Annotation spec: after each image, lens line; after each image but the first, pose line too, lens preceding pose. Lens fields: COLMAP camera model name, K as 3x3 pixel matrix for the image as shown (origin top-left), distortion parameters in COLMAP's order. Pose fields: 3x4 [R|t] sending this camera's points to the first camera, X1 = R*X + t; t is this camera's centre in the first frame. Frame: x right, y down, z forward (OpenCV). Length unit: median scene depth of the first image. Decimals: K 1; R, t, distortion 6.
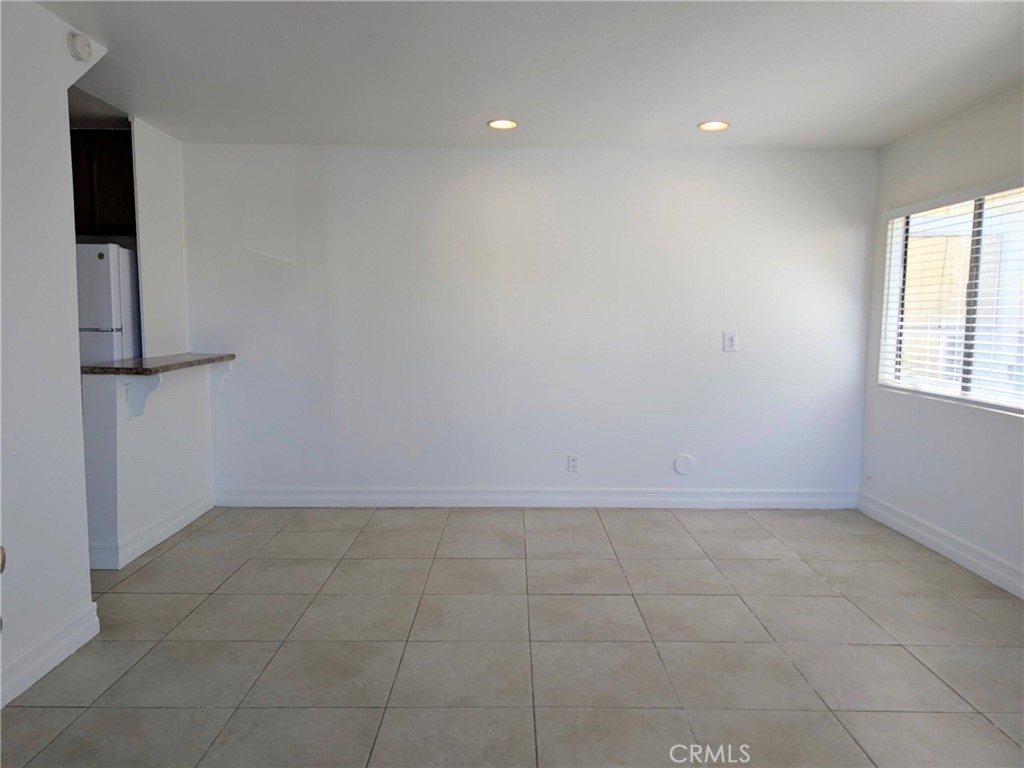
lens RADIAL K [[737.8, 0, 512.0], [0, 737.8, 384.0], [0, 0, 1]] dist [-0.005412, -0.003352]
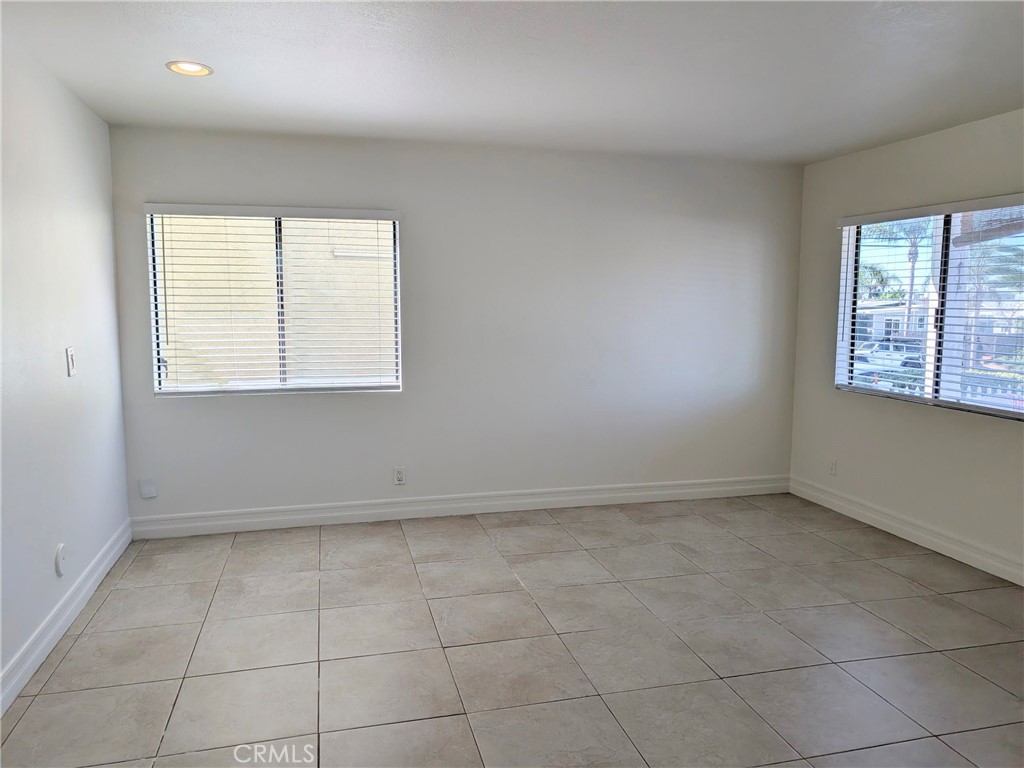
lens RADIAL K [[737.8, 0, 512.0], [0, 737.8, 384.0], [0, 0, 1]] dist [-0.005412, -0.003352]
pose [[-0.241106, -0.131548, 0.961542, -0.576029], [0.090937, 0.983350, 0.157334, -0.137139], [-0.966229, 0.125374, -0.225129, 0.929820]]
